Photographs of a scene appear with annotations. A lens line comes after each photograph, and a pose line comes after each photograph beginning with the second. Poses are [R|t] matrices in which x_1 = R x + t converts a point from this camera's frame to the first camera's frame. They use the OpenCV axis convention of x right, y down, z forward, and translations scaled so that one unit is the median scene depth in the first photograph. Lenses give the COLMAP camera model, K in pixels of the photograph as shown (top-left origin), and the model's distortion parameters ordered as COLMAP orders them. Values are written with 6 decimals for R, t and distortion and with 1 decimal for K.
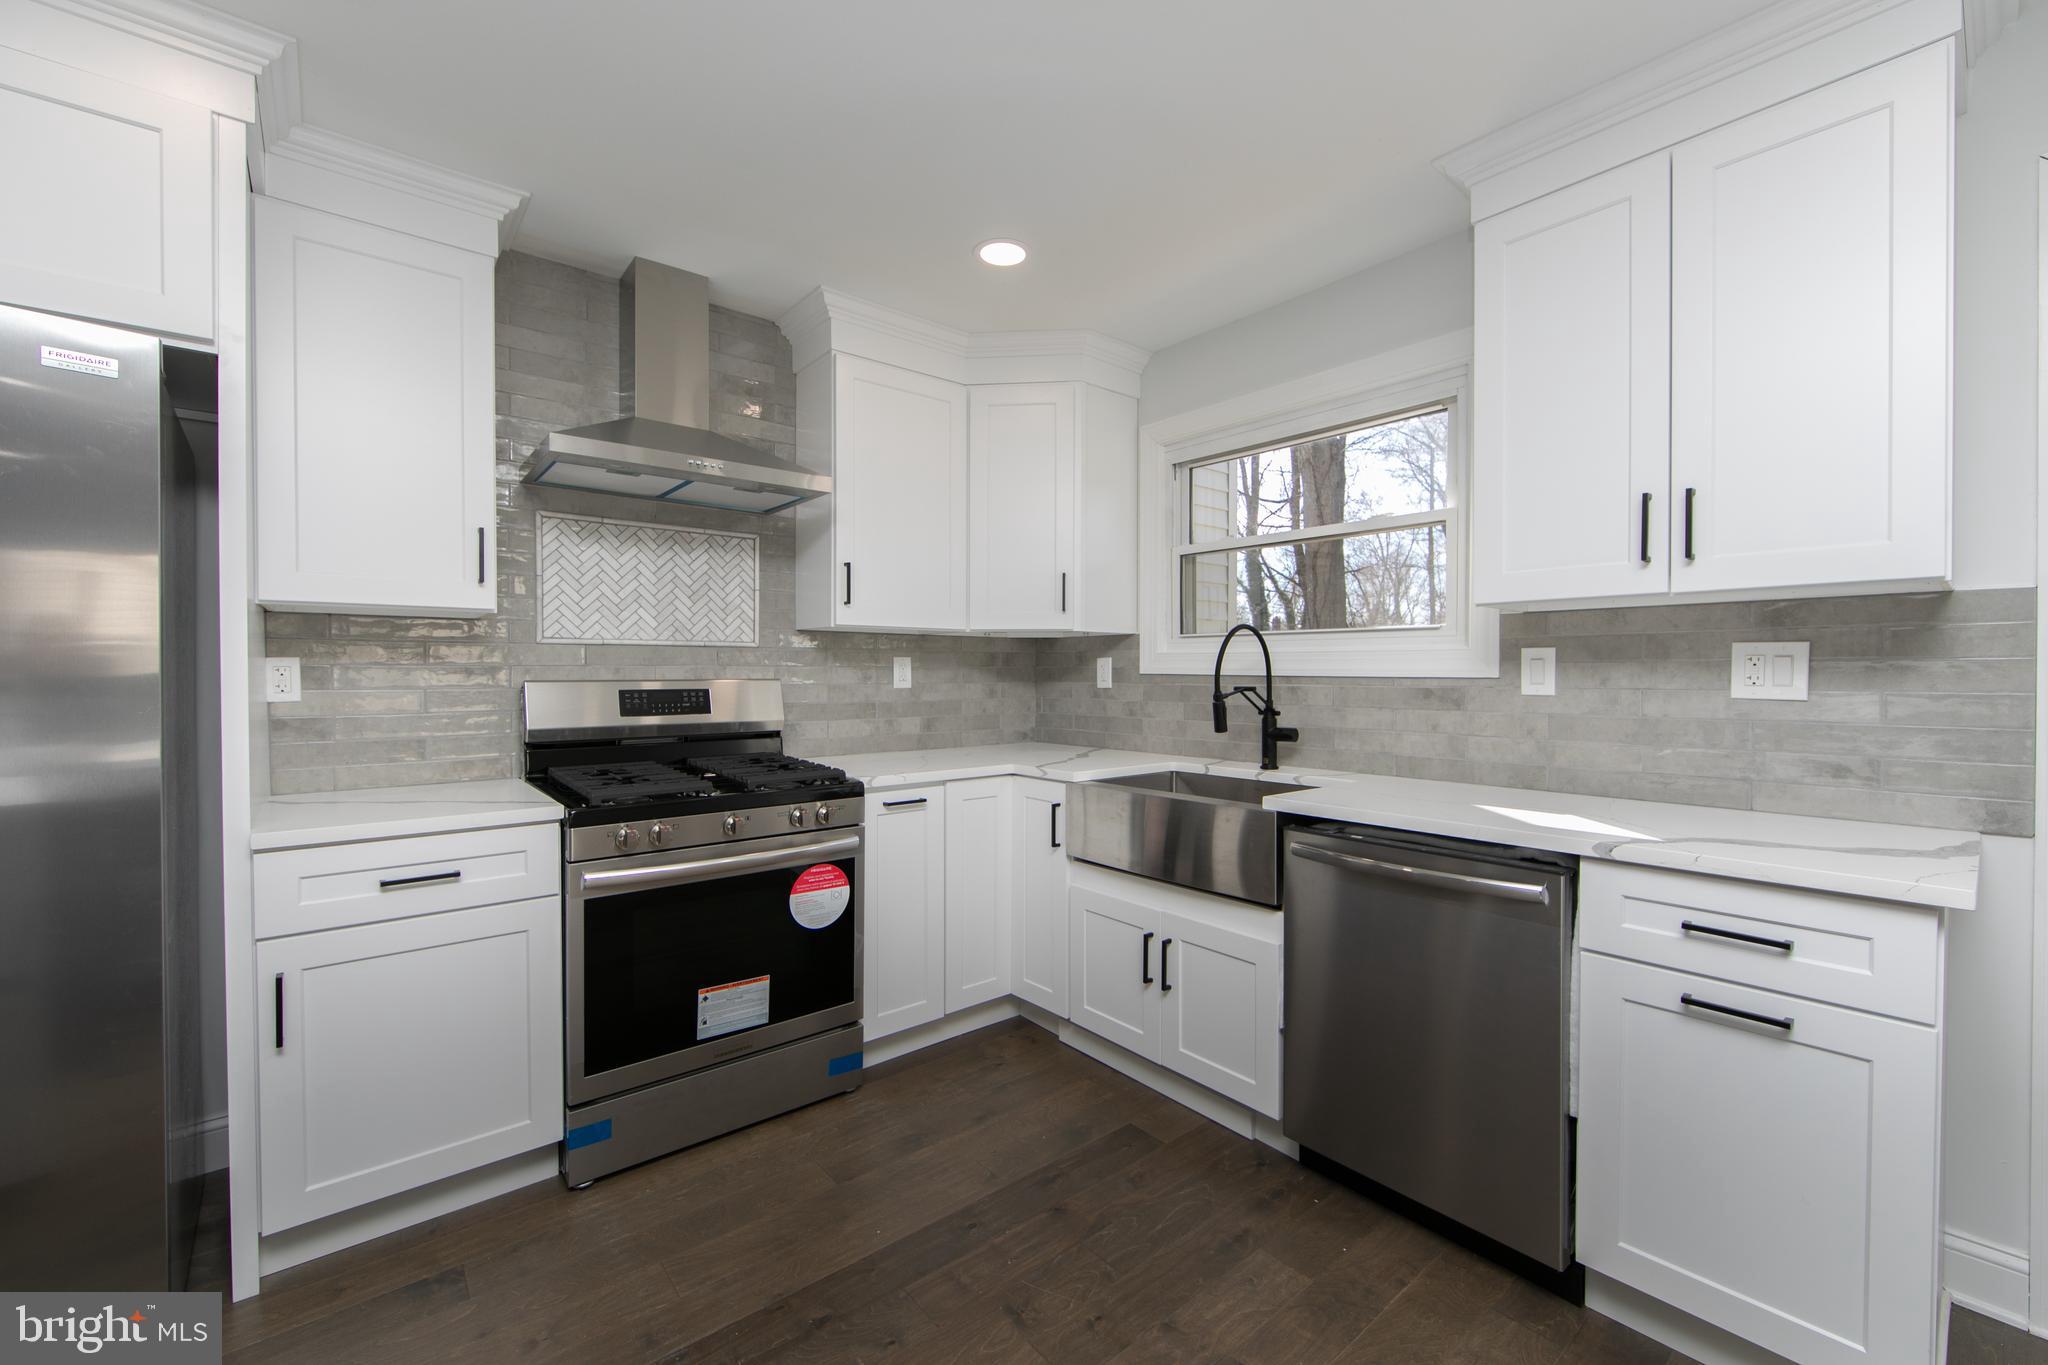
lens RADIAL K [[820.9, 0, 1029.5], [0, 820.9, 679.6], [0, 0, 1]] dist [-0.000877, -0.000024]
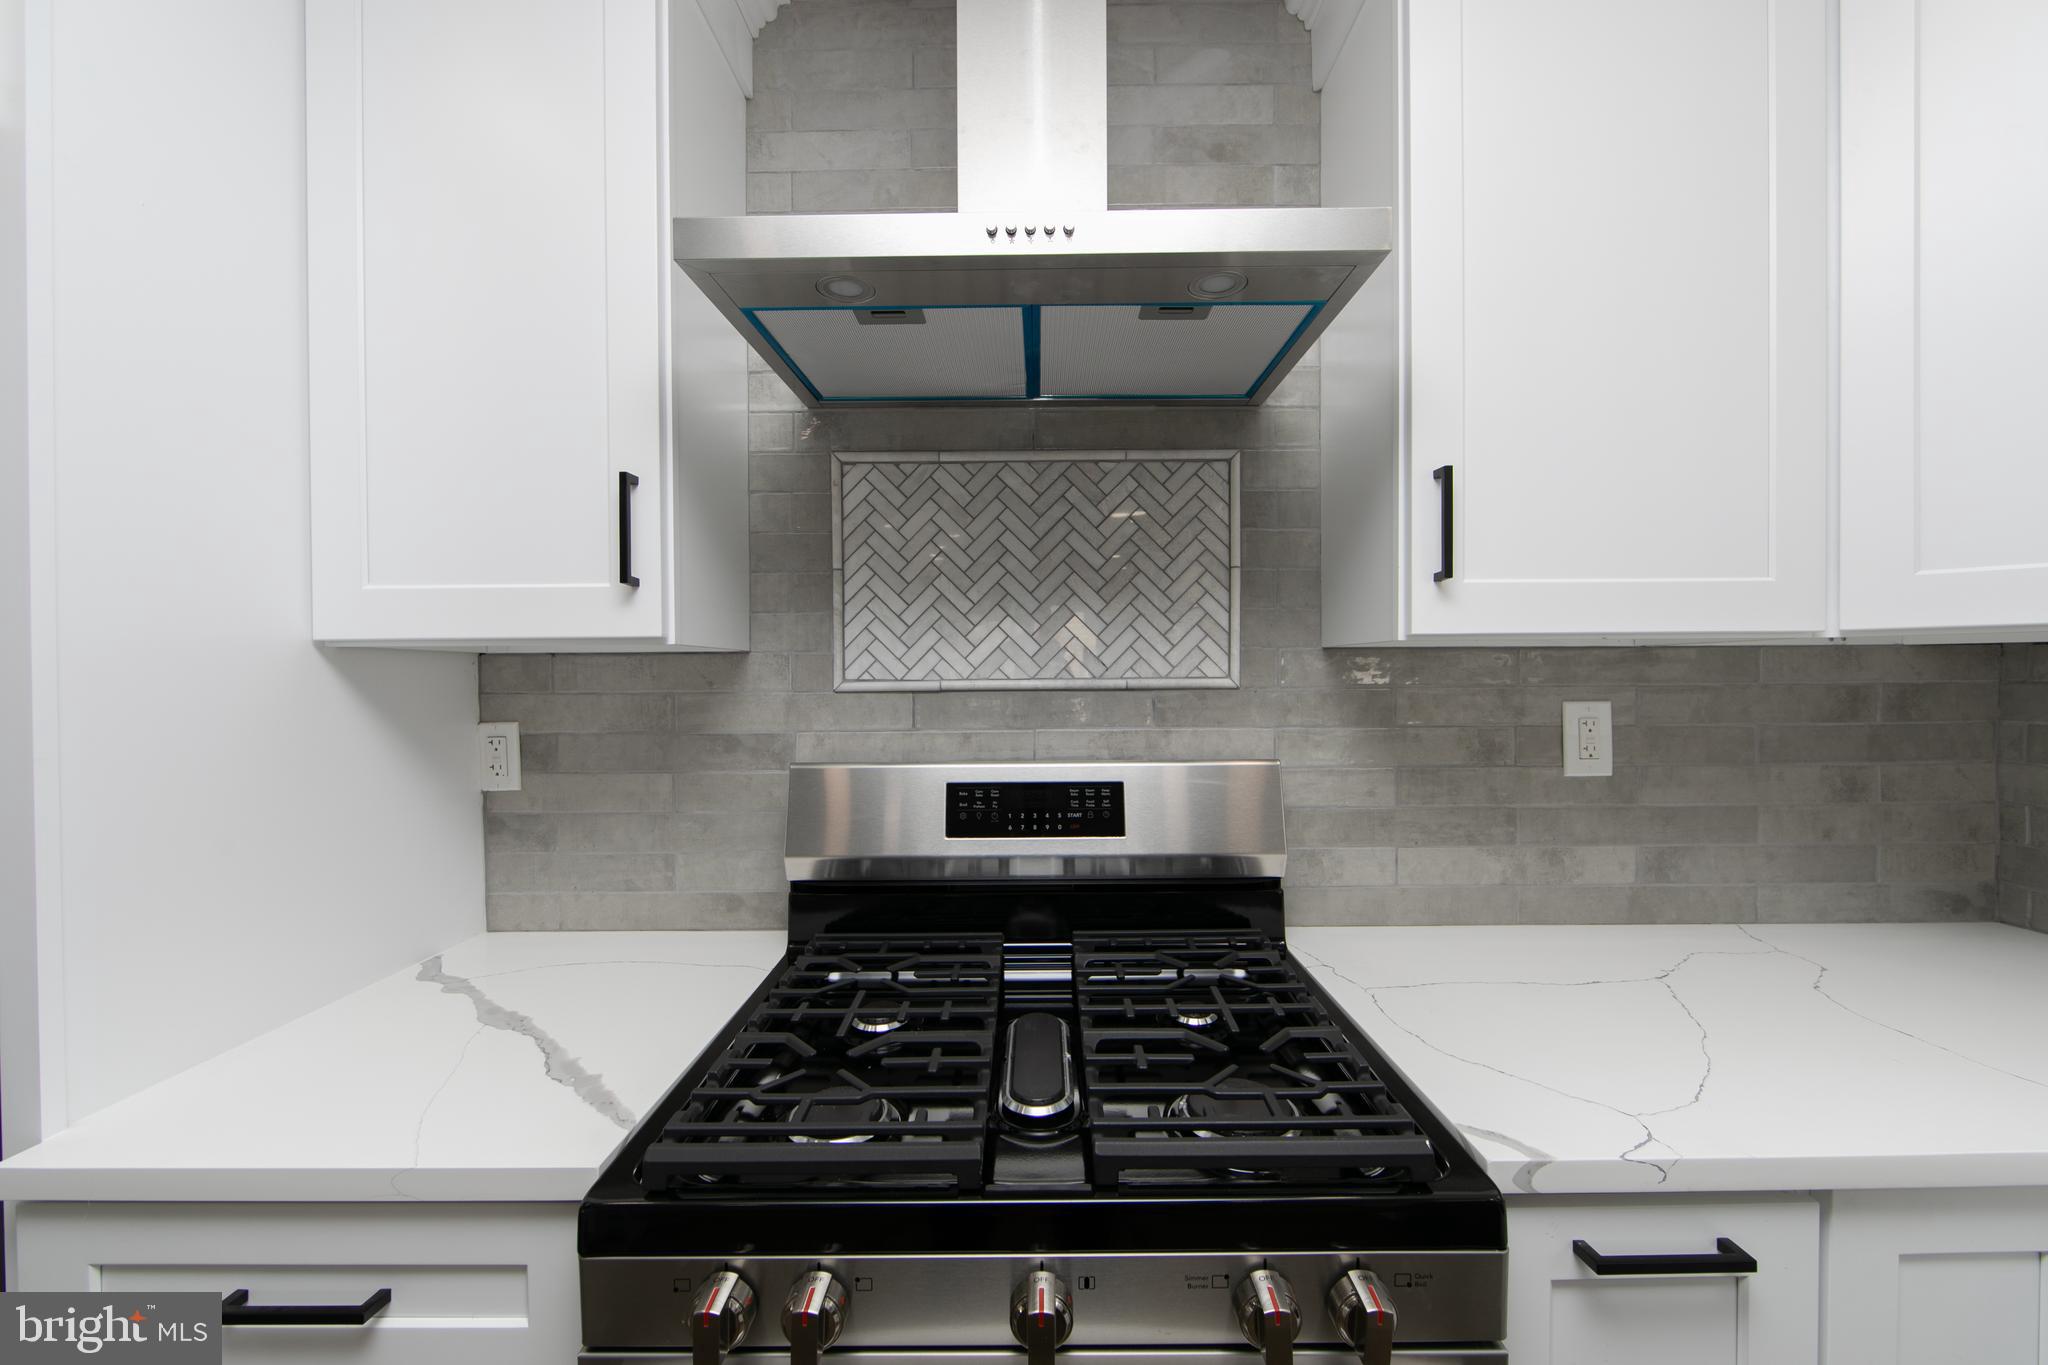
lens RADIAL K [[798.8, 0, 1043.1], [0, 798.8, 683.3], [0, 0, 1]] dist [-0.001504, -0.000138]
pose [[0.772276, -0.000748, -0.635287, -0.135209], [0.001784, 0.999998, 0.000992, -0.046411], [0.635284, -0.001900, 0.772276, 0.621353]]
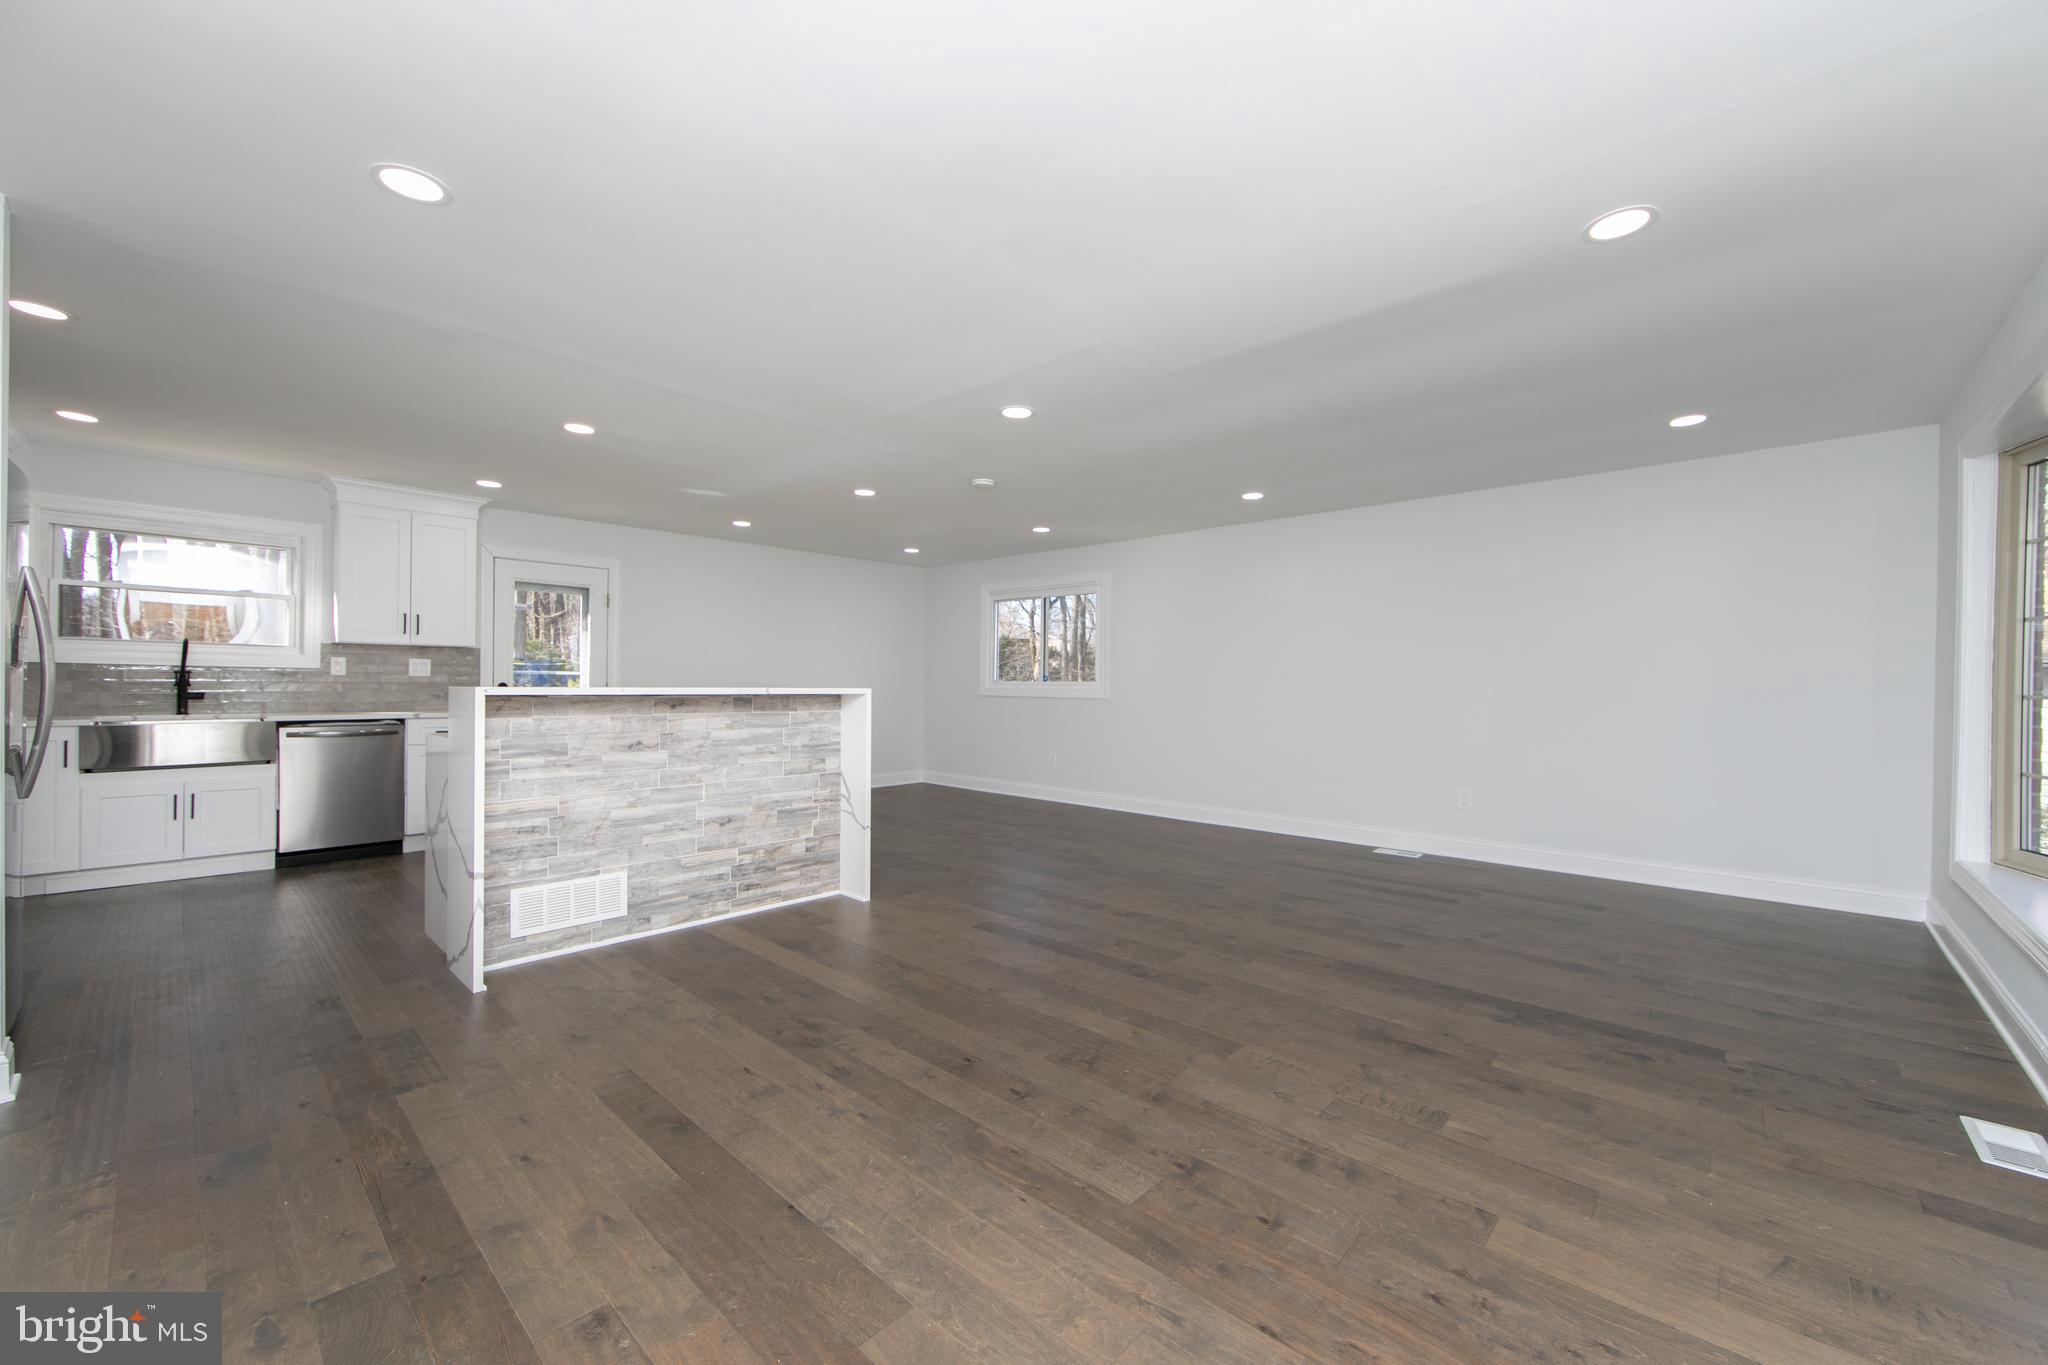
lens RADIAL K [[805.6, 0, 1024.0], [0, 805.6, 682.5], [0, 0, 1]] dist [-0.001875, 0.000256]
pose [[-0.129498, 0.000482, 0.991580, -1.776222], [-0.002287, 0.999997, -0.000785, 0.031866], [-0.991577, -0.002369, -0.129497, -0.670886]]
